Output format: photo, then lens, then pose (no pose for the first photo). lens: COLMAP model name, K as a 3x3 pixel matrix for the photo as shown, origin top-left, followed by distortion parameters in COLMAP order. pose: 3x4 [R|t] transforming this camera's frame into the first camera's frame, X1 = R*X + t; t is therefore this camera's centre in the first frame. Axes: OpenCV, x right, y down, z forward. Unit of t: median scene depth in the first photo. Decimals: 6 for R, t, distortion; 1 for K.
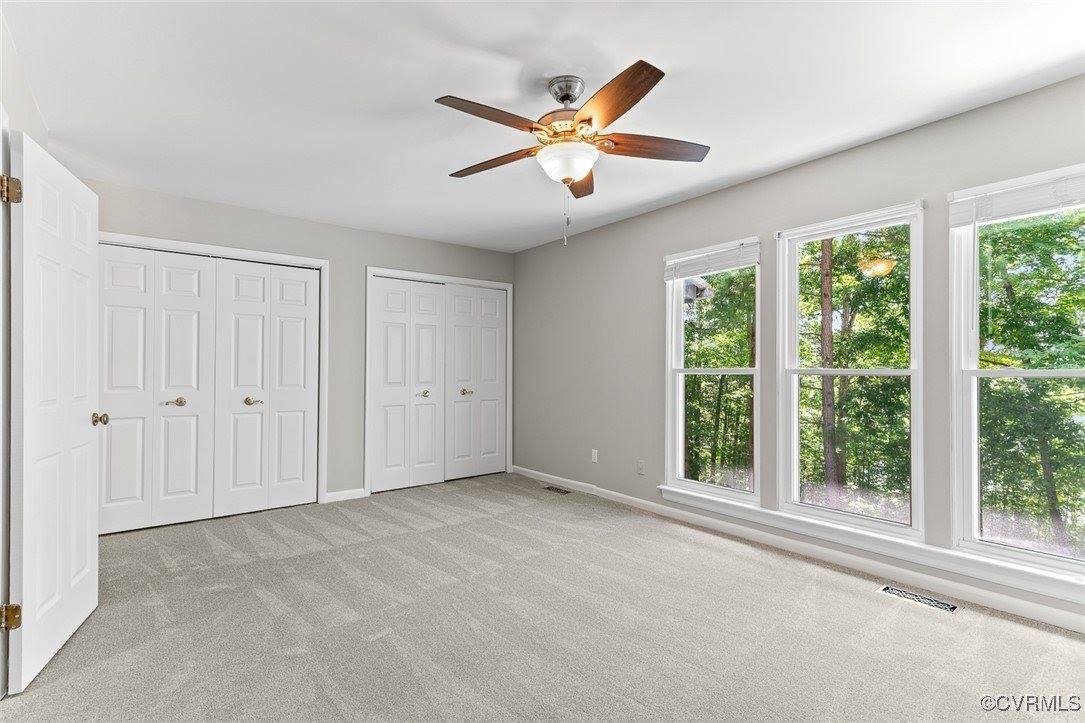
lens RADIAL K [[504.1, 0, 538.4], [0, 504.1, 367.1], [0, 0, 1]] dist [0.019346, -0.001333]
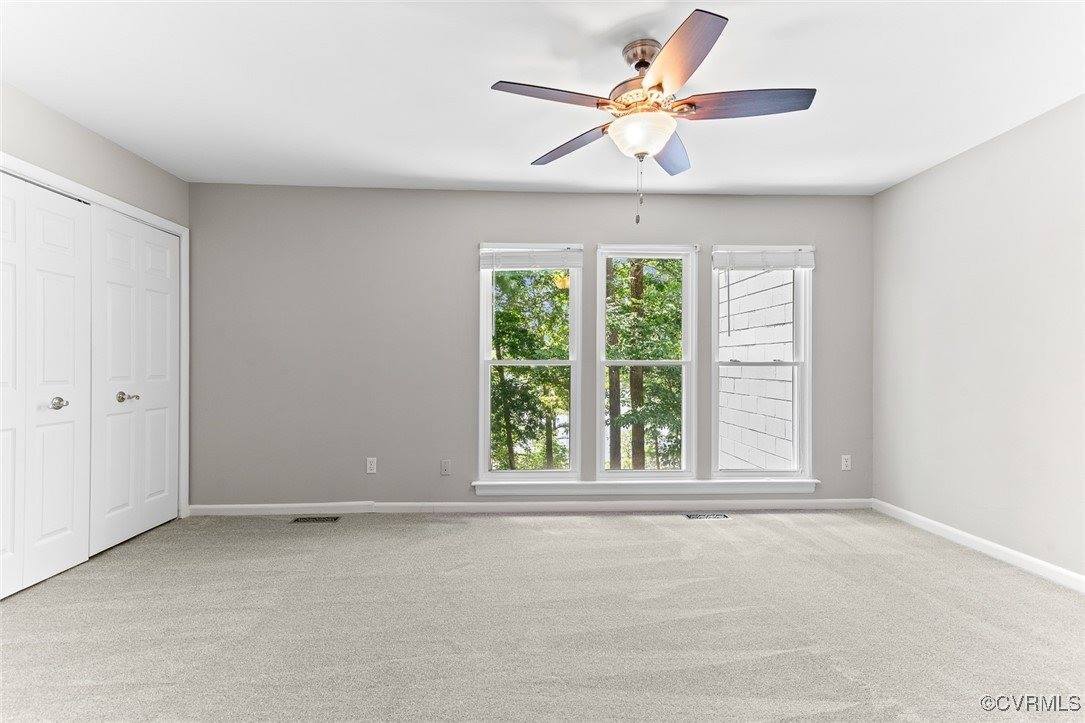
lens RADIAL K [[504.1, 0, 538.4], [0, 504.1, 367.1], [0, 0, 1]] dist [0.019346, -0.001333]
pose [[0.580028, -0.002091, 0.814594, -0.466760], [-0.008584, 0.999926, 0.008678, 0.007365], [-0.814552, -0.012026, 0.579966, 0.351161]]
